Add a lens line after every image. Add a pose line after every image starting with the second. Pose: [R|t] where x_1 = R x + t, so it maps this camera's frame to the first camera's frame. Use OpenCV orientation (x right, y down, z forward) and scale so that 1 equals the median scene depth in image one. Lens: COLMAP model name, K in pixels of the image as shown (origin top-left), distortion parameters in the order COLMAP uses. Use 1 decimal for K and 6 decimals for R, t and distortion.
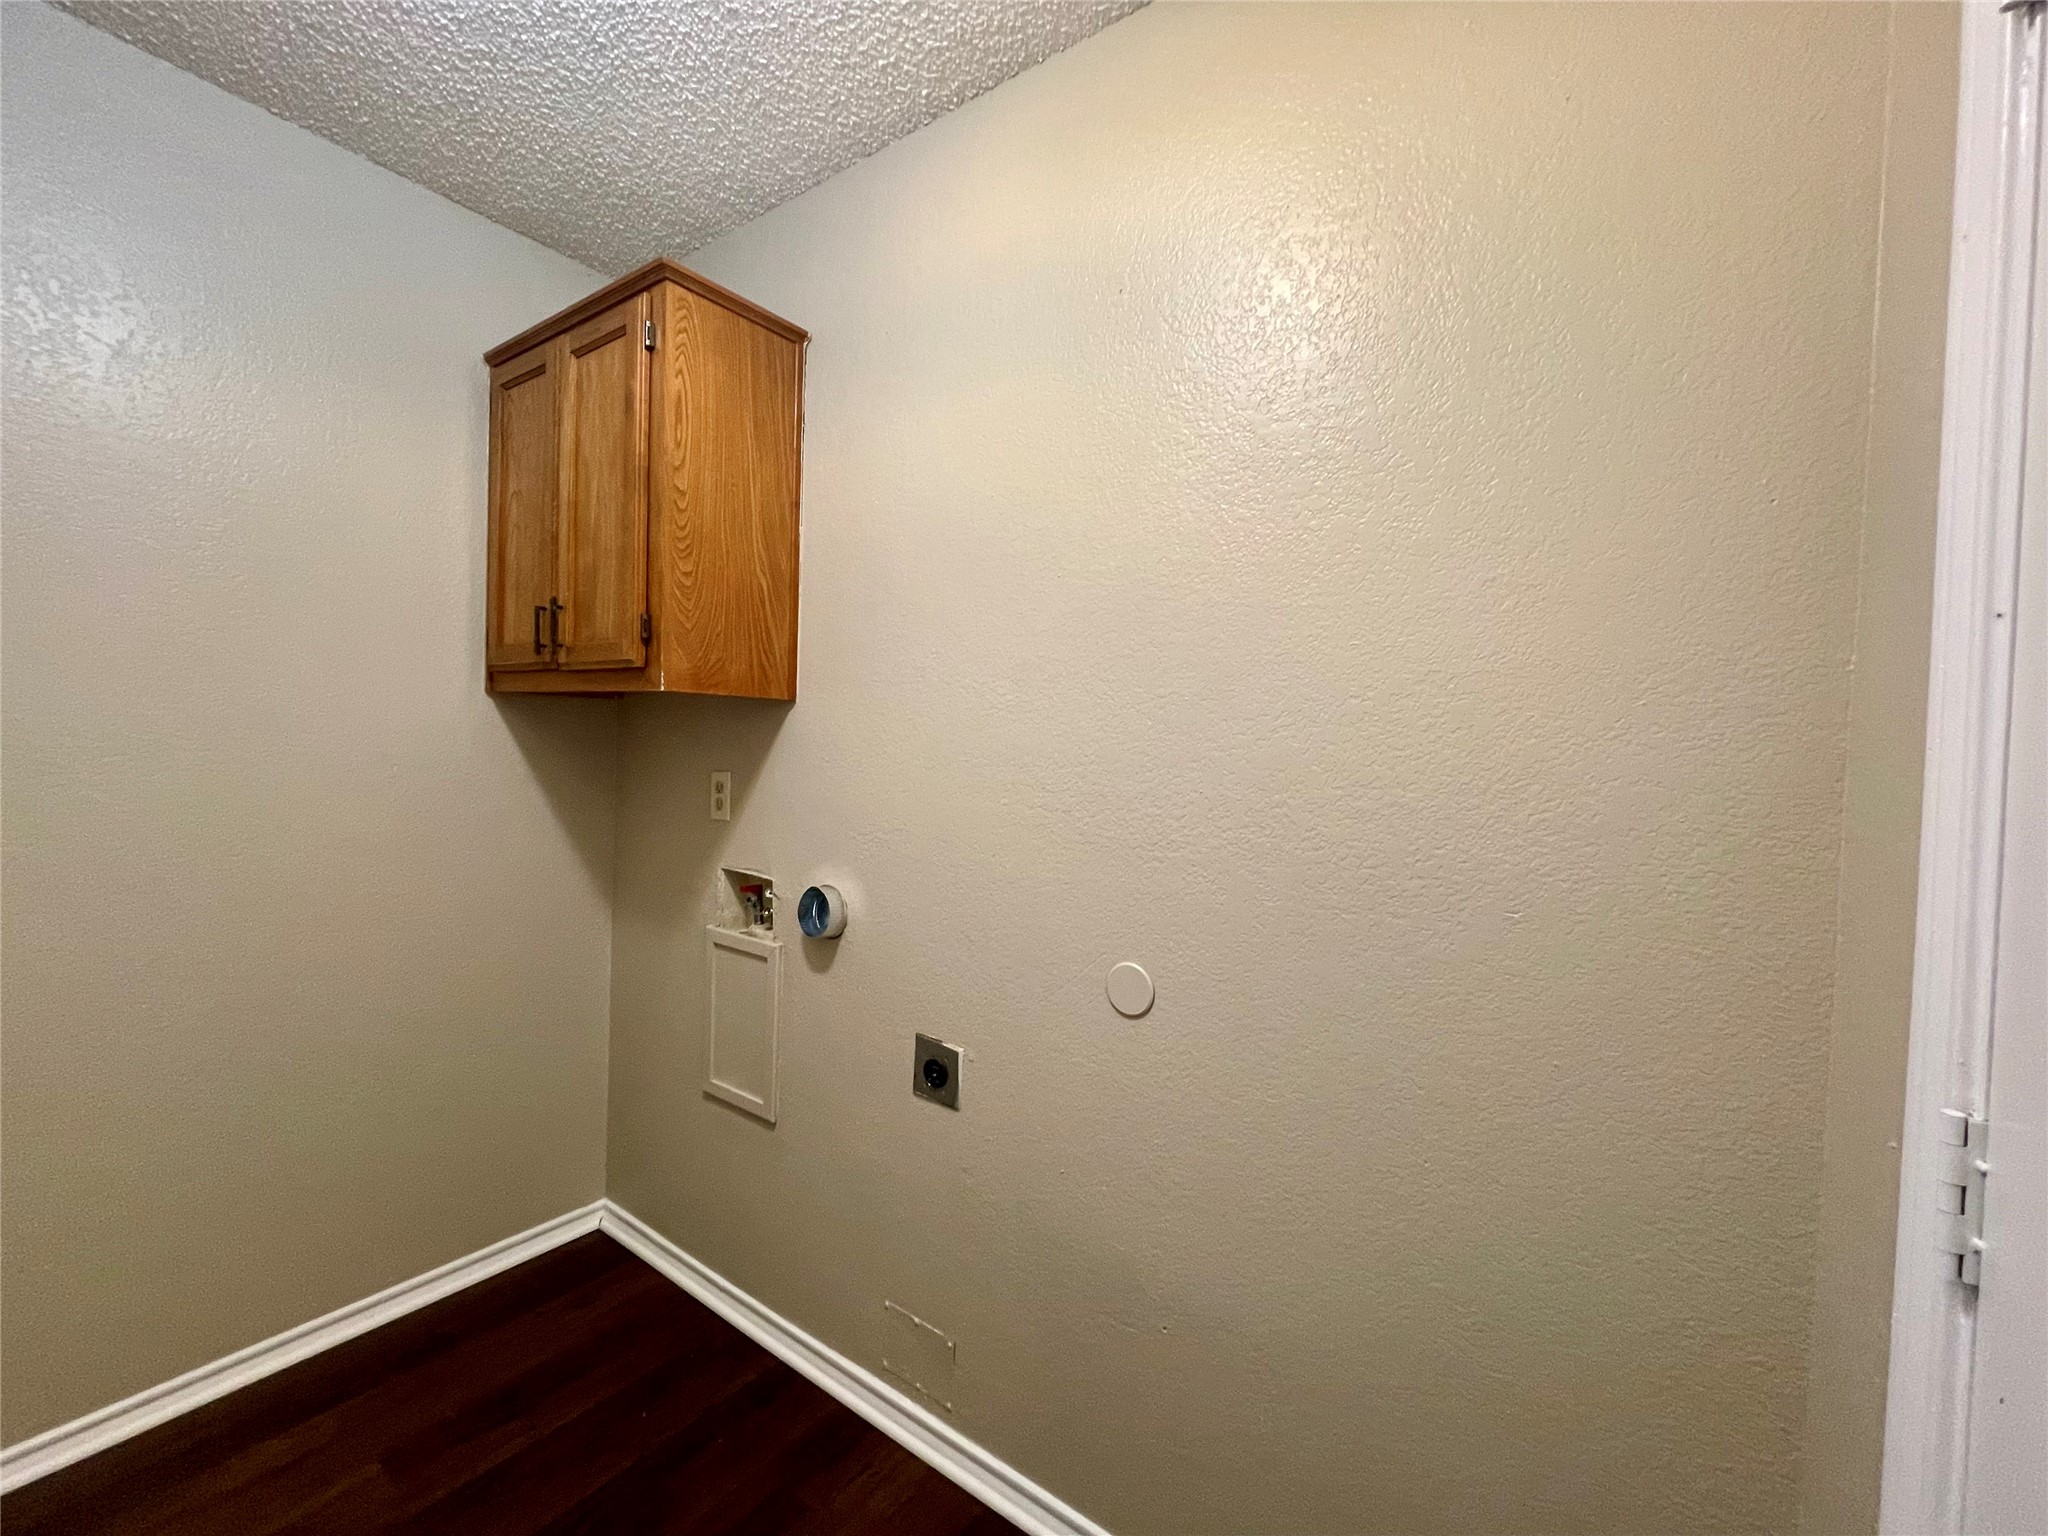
lens RADIAL K [[832.6, 0, 1024.0], [0, 832.6, 768.0], [0, 0, 1]] dist [-0.001627, -0.000490]
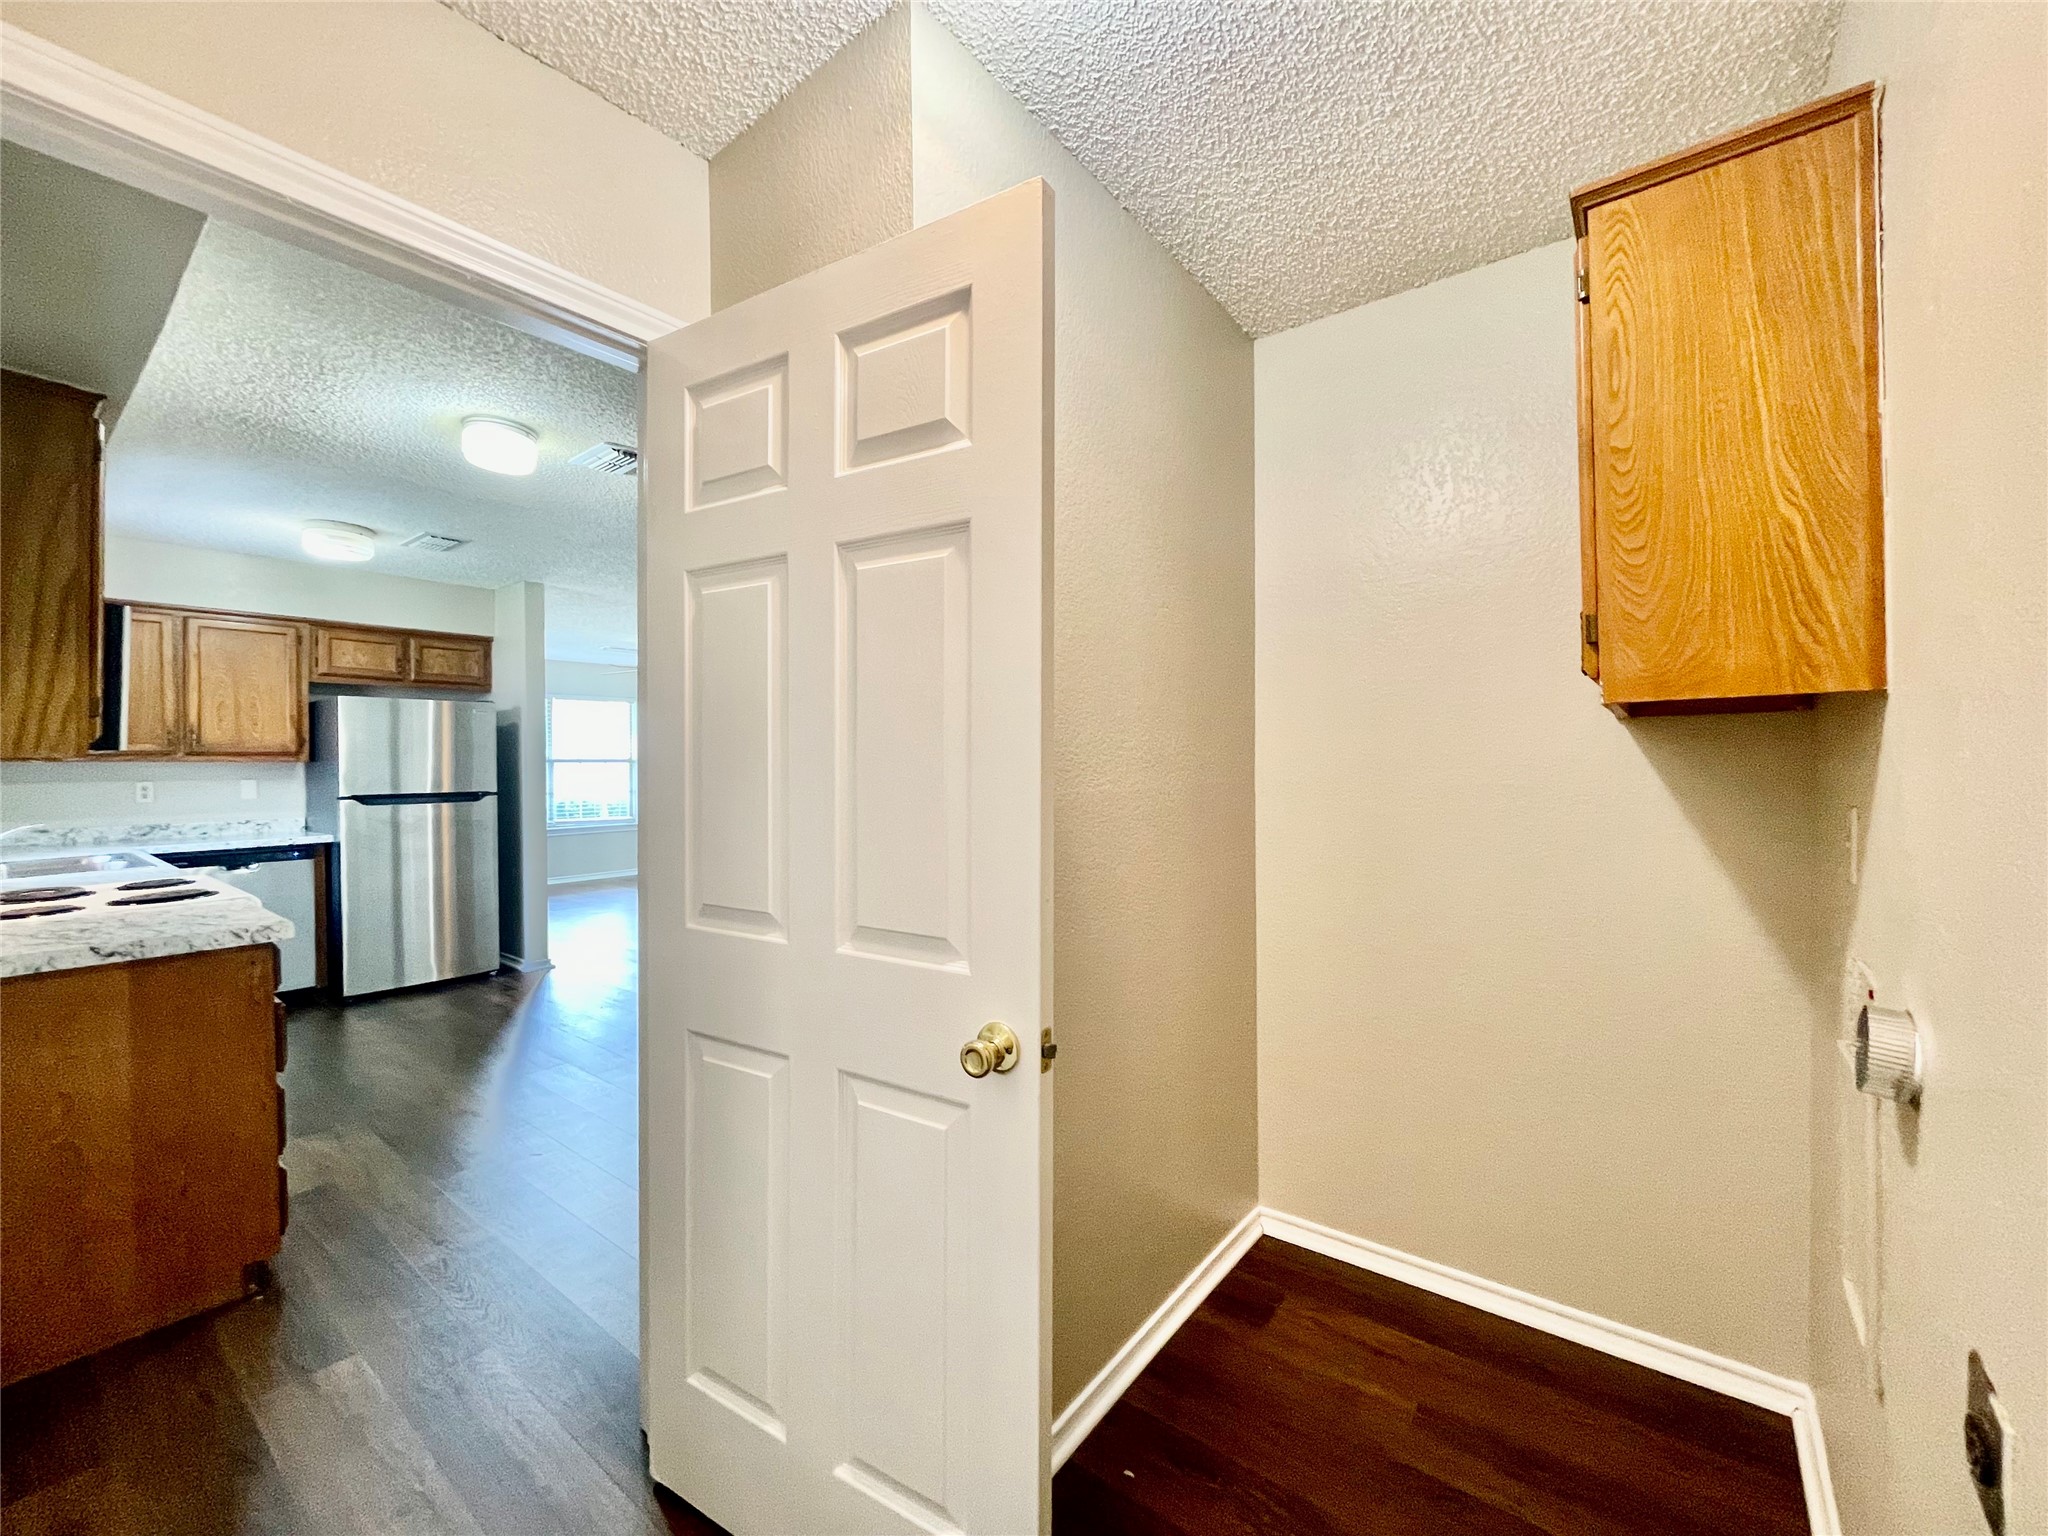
lens RADIAL K [[832.6, 0, 1024.0], [0, 832.6, 768.0], [0, 0, 1]] dist [-0.001627, -0.000490]
pose [[-0.033942, -0.029880, -0.998977, 0.382191], [-0.017563, 0.999416, -0.029296, 0.003857], [0.999269, 0.016550, -0.034447, 0.452031]]
